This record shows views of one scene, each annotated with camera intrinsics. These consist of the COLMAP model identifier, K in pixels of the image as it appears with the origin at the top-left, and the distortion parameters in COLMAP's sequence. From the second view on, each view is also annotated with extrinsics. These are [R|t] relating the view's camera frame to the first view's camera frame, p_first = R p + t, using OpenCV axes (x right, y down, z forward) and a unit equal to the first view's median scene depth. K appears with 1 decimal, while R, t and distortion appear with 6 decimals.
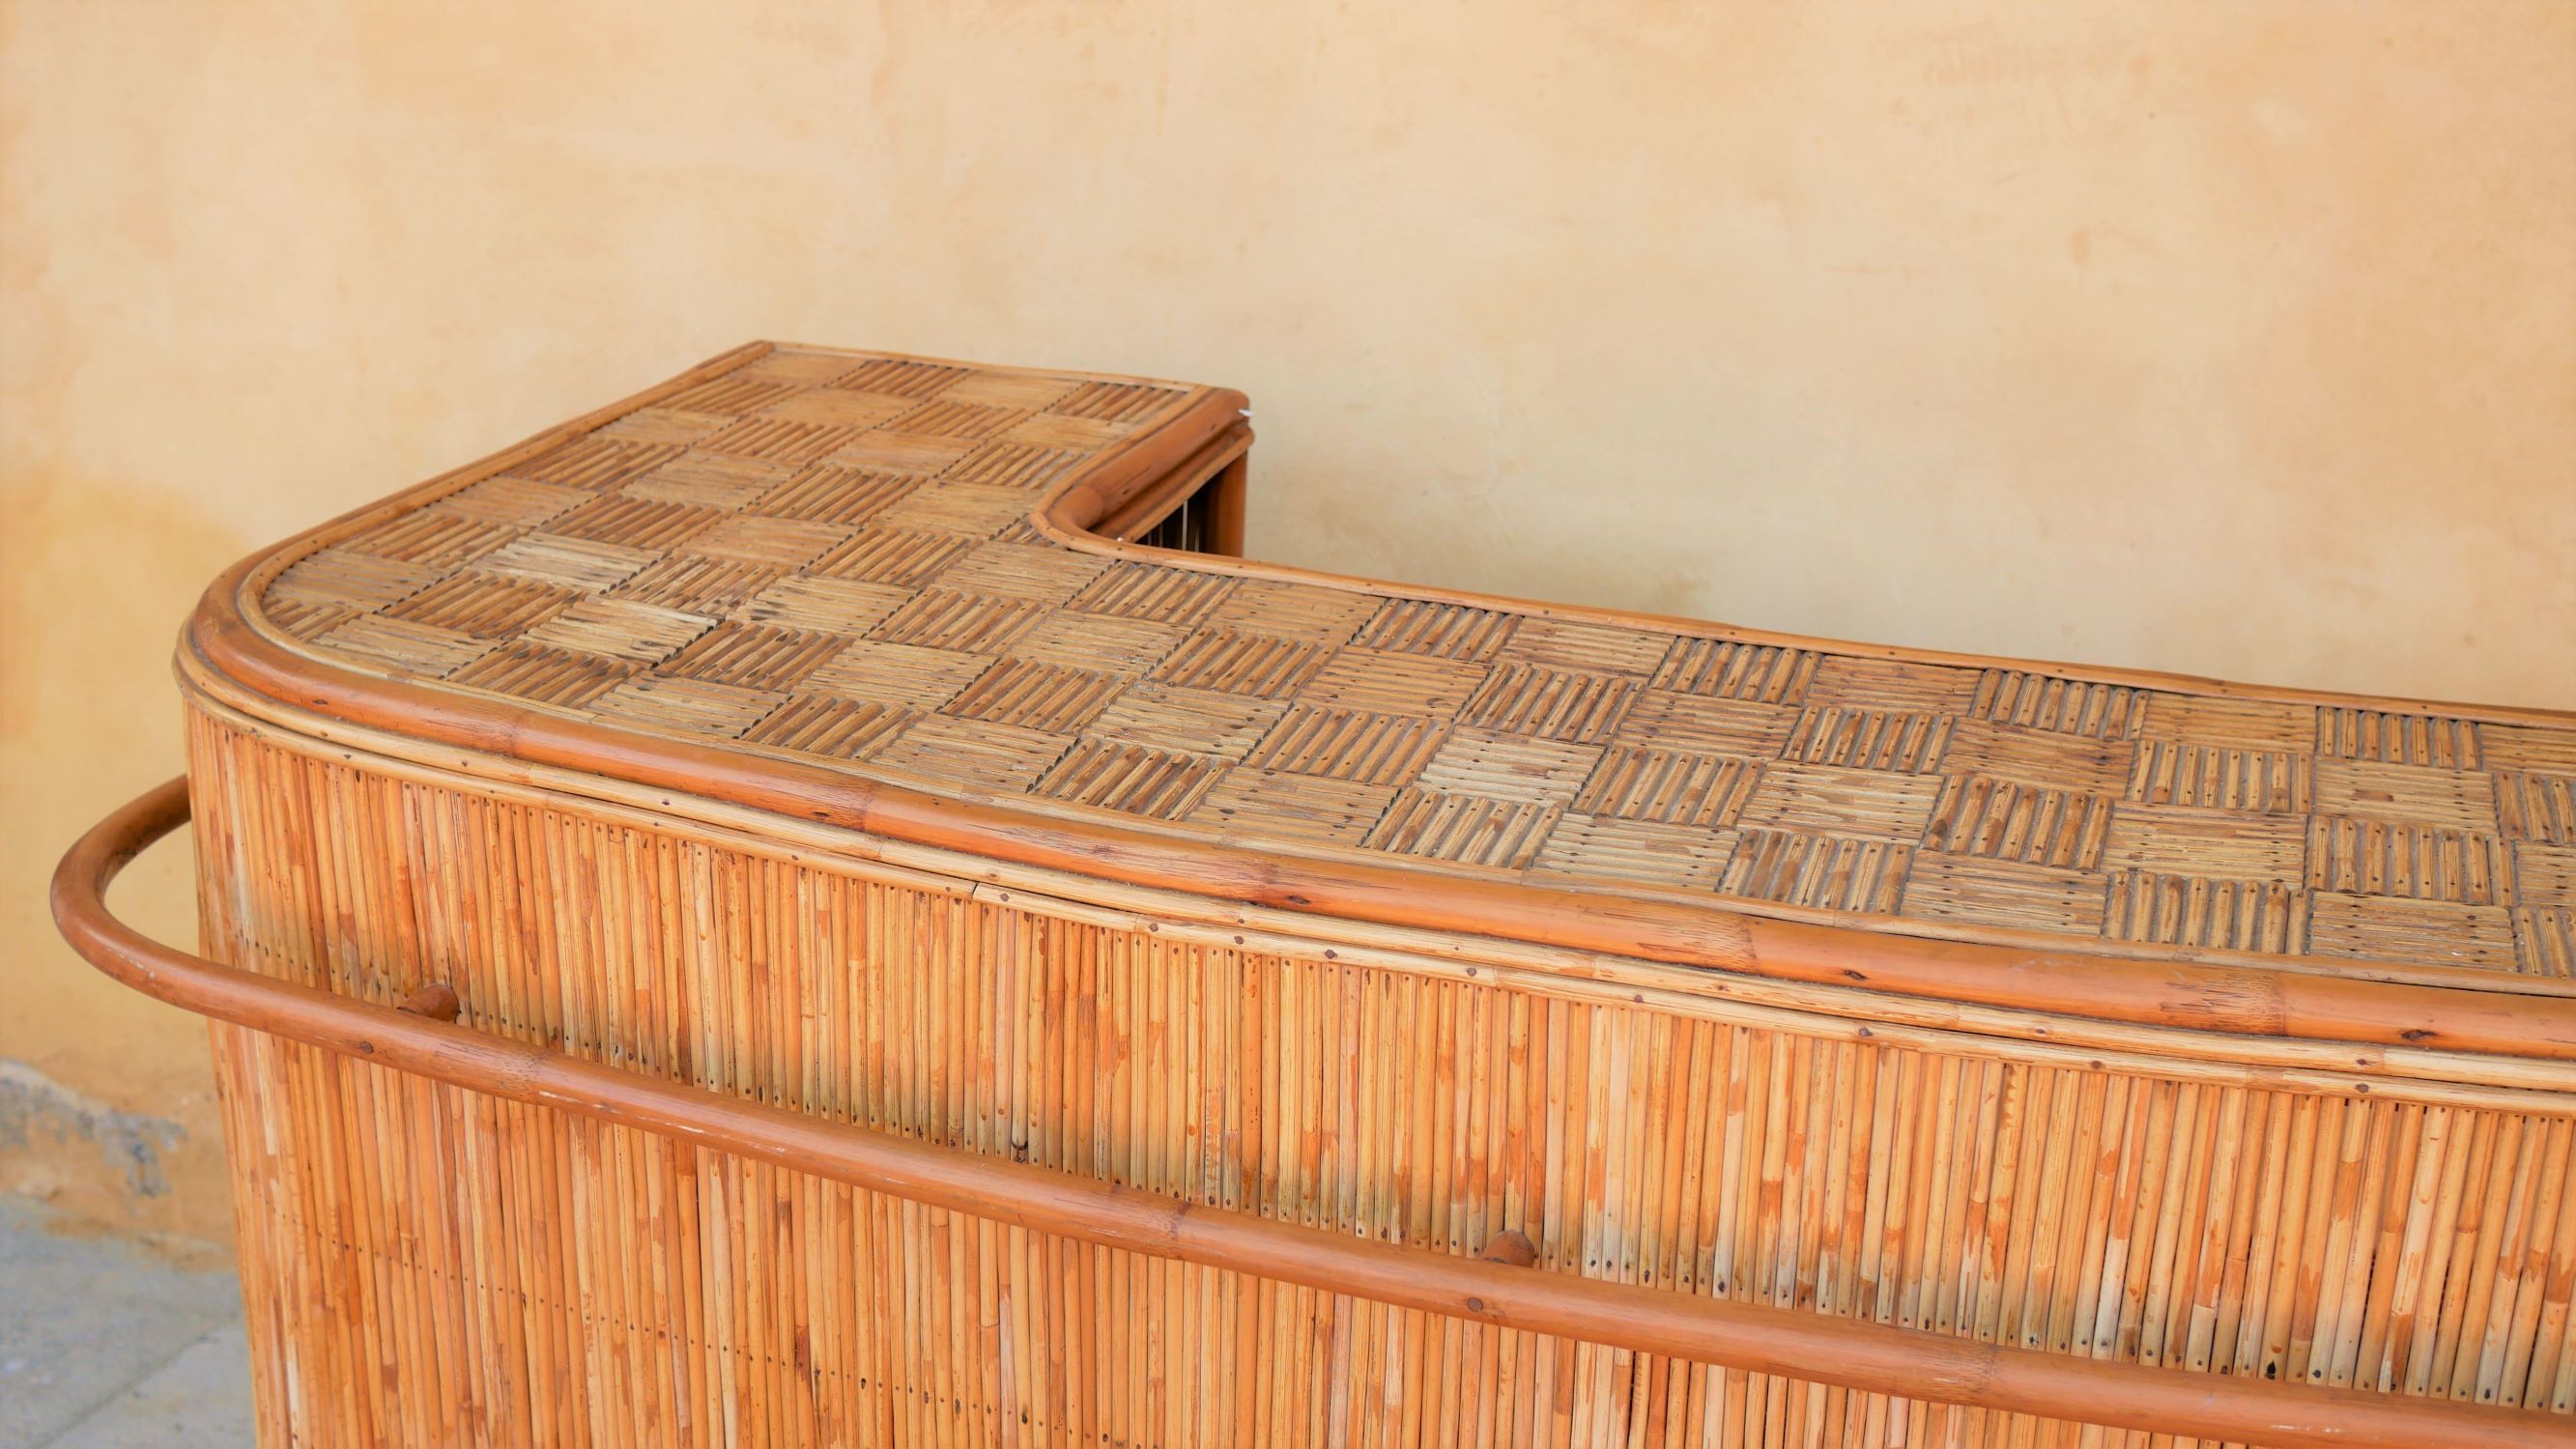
lens RADIAL K [[2793.6, 0, 1336.7], [0, 2793.6, 736.2], [0, 0, 1]] dist [-0.019044, 0.000000]
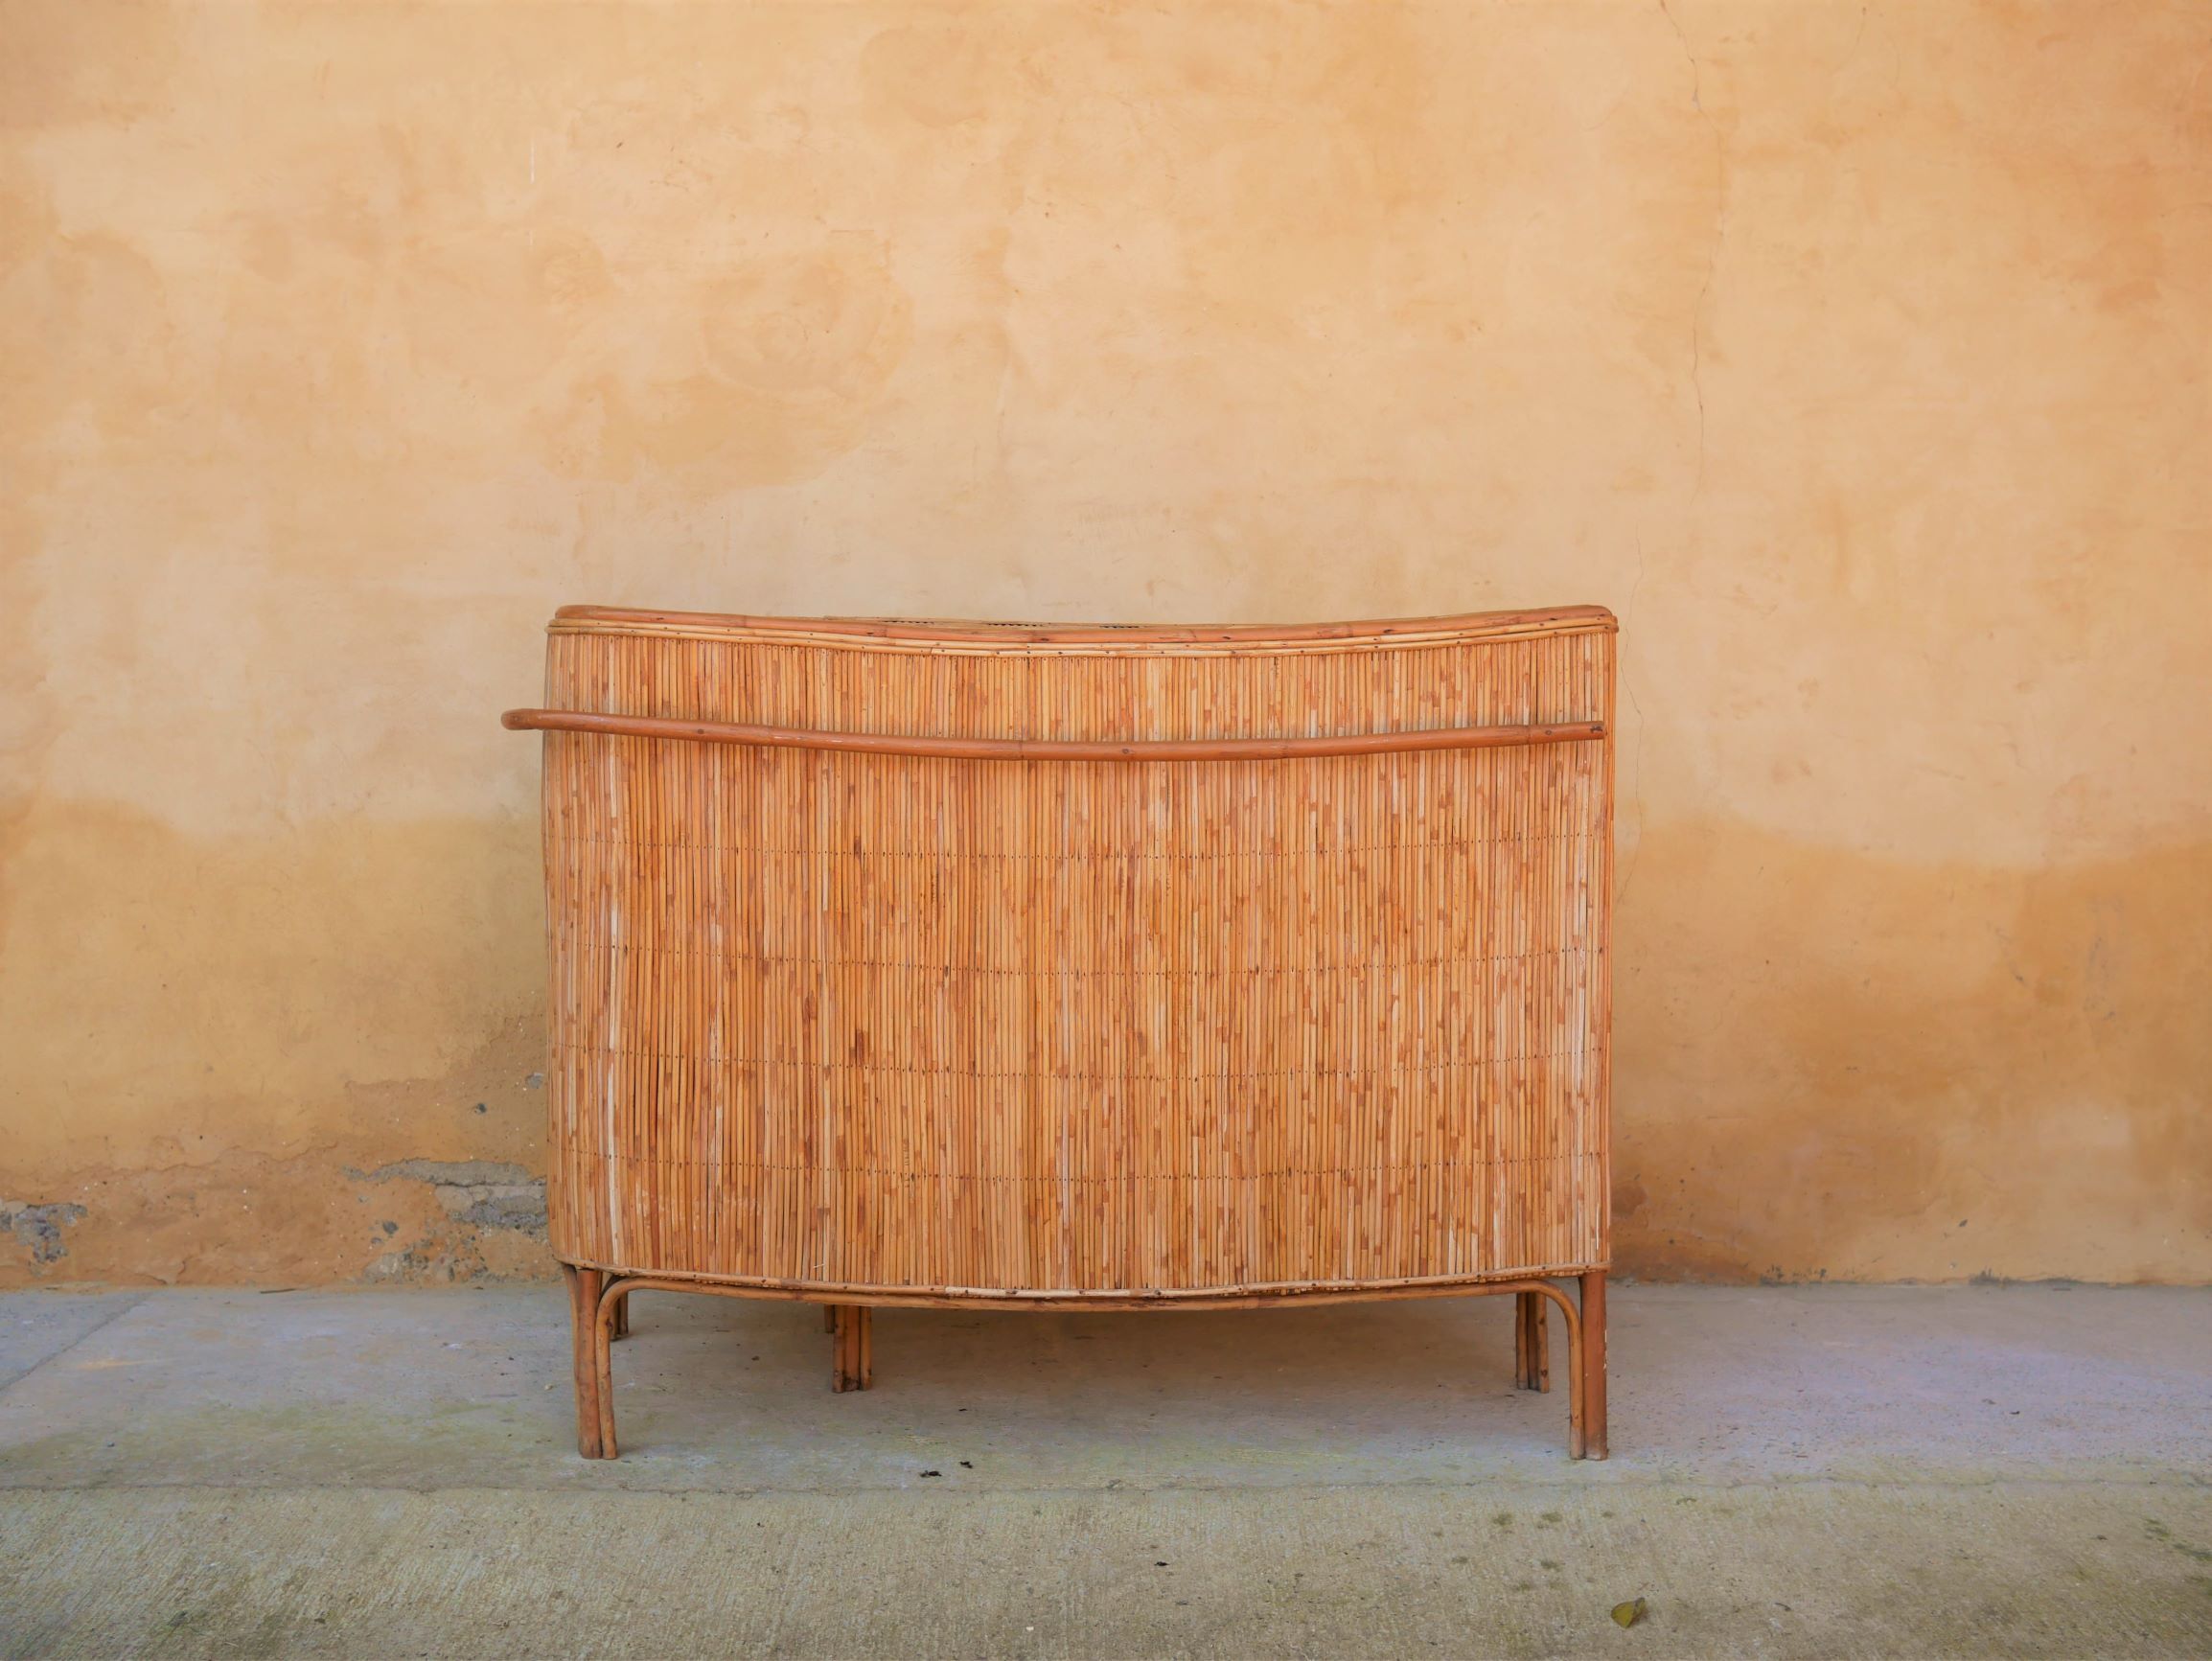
lens RADIAL K [[2453.9, 0, 1125.9], [0, 2453.9, 842.8], [0, 0, 1]] dist [-0.019513, 0.000000]
pose [[0.926296, -0.042609, 0.374380, -0.890443], [0.144383, 0.957884, -0.248215, 0.894869], [-0.348037, 0.283975, 0.893436, -1.280649]]
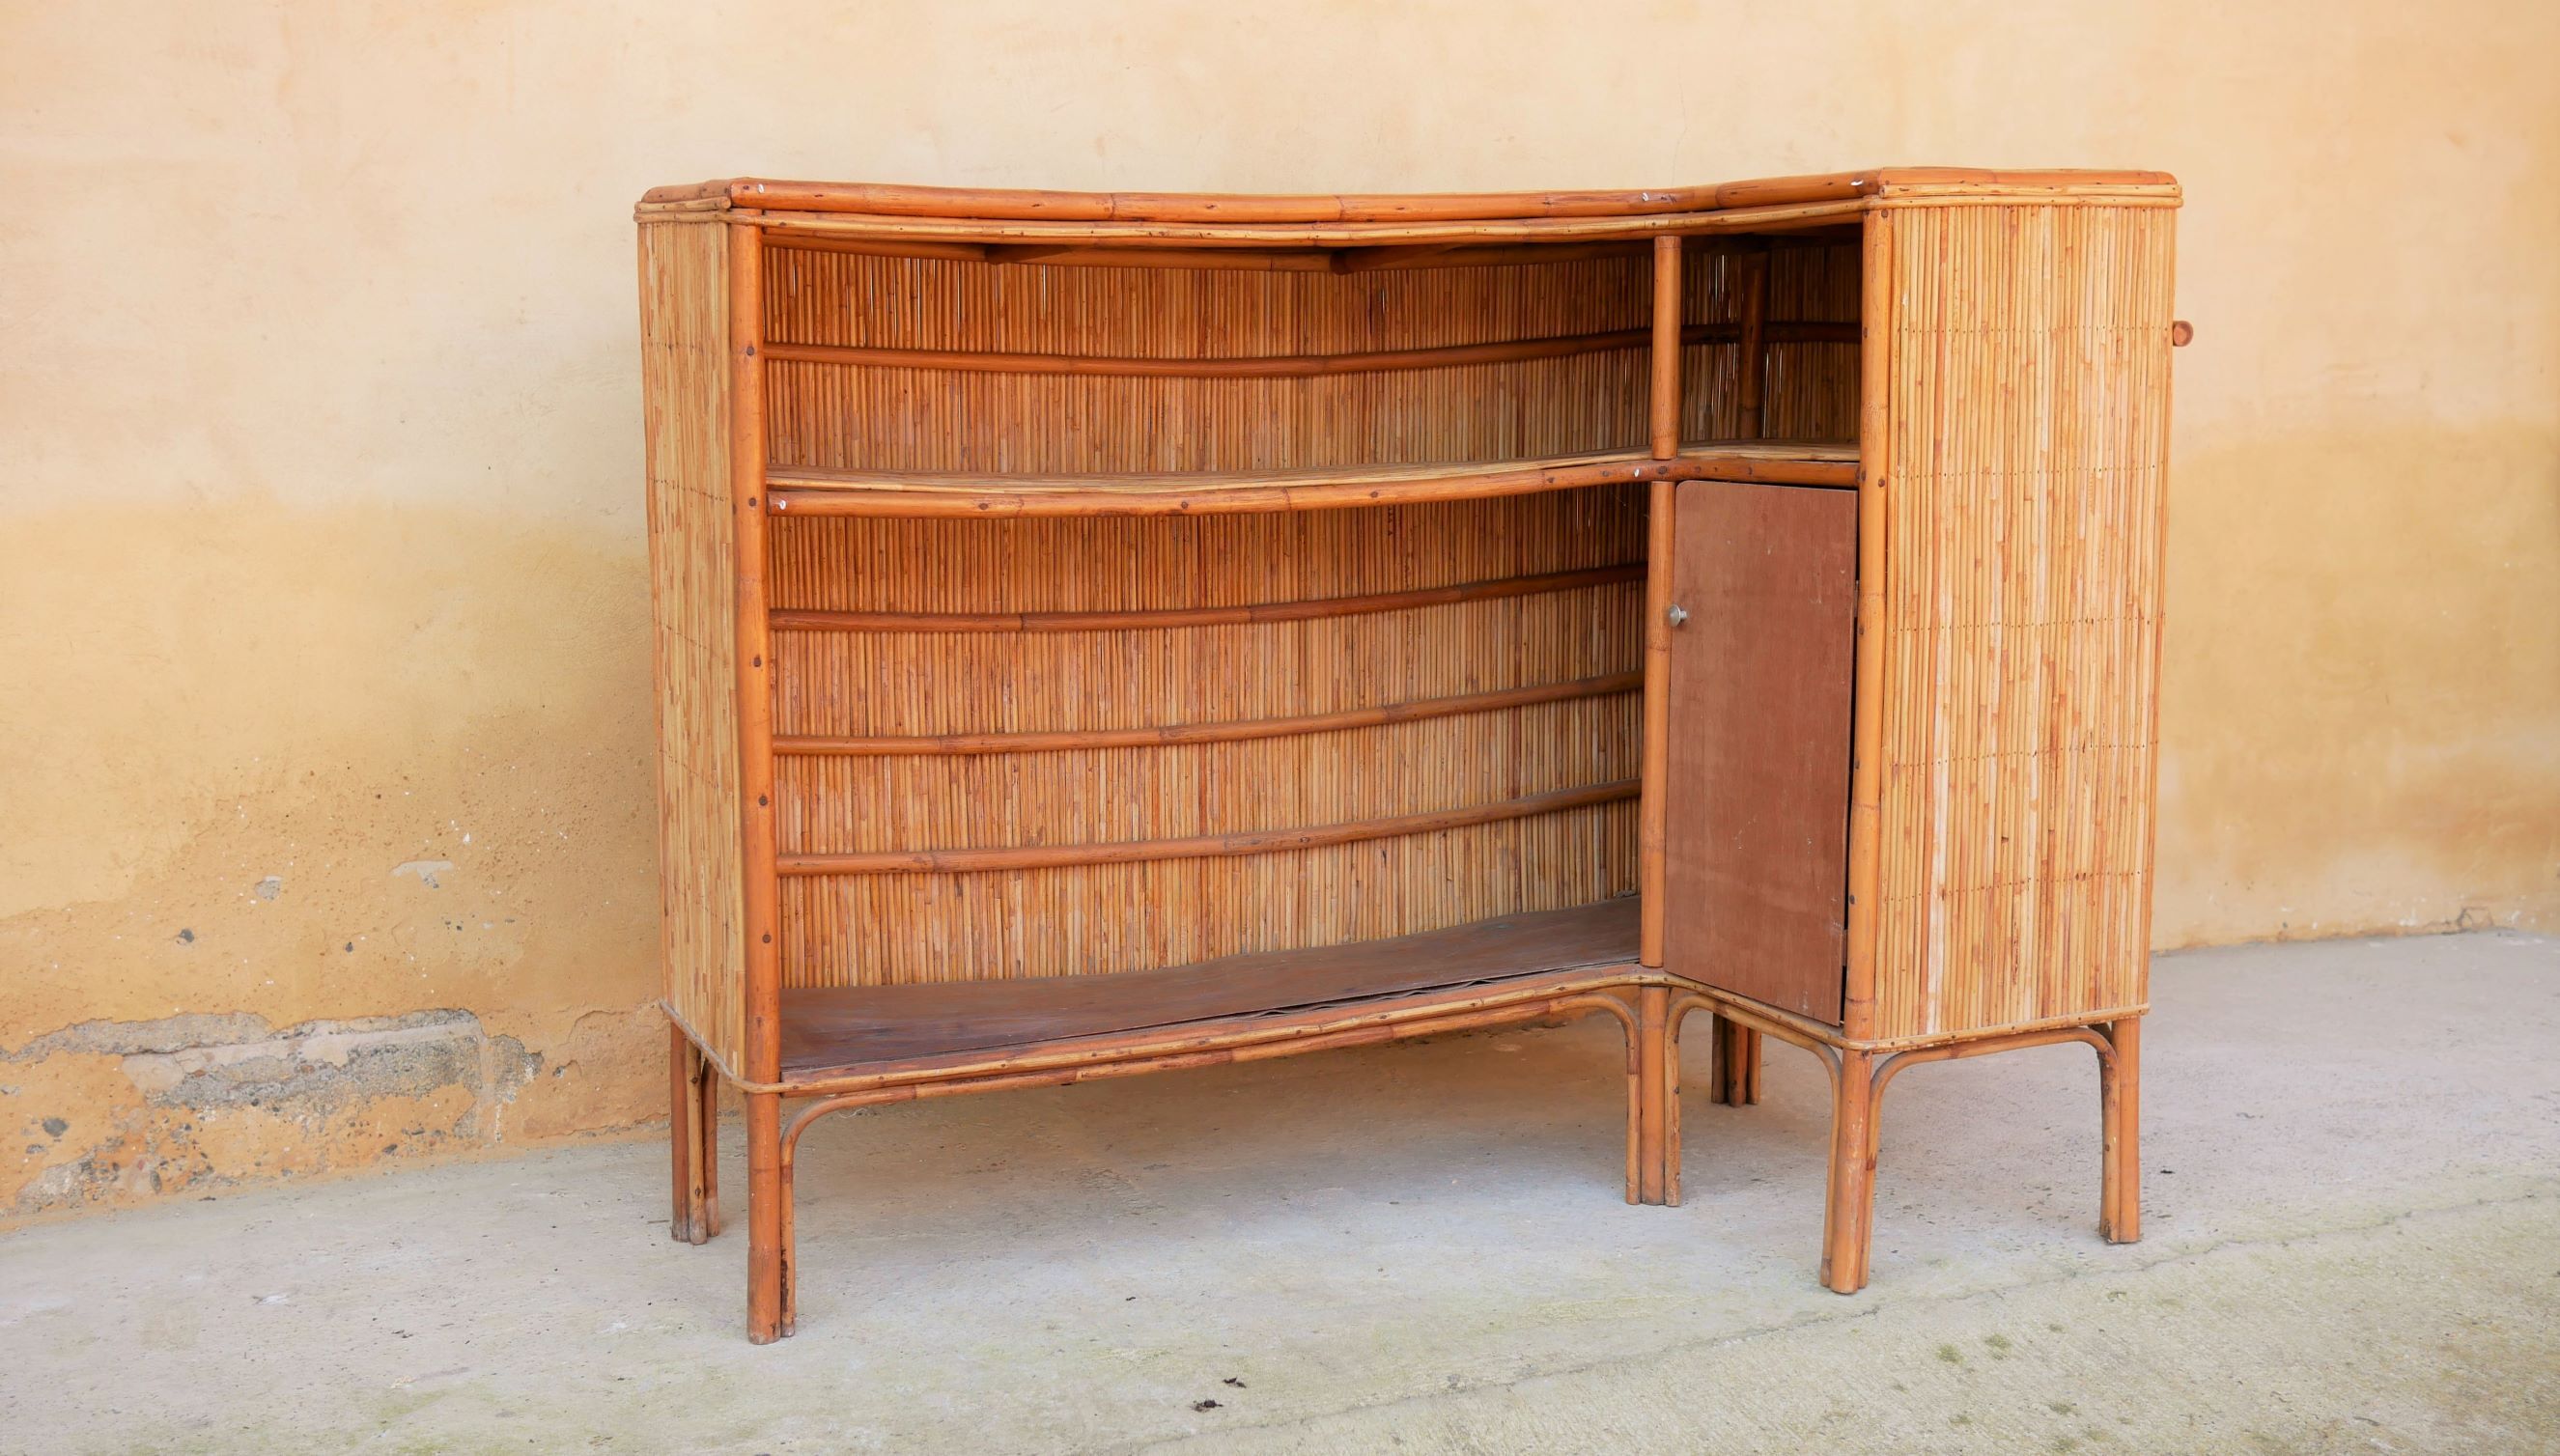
lens RADIAL K [[2821.4, 0, 1280.9], [0, 2821.4, 738.5], [0, 0, 1]] dist [-0.017962, 0.000000]
pose [[0.735126, -0.143378, 0.662595, -1.422946], [0.258453, 0.962837, -0.078399, 0.565460], [-0.626731, 0.228883, 0.744863, -0.456752]]
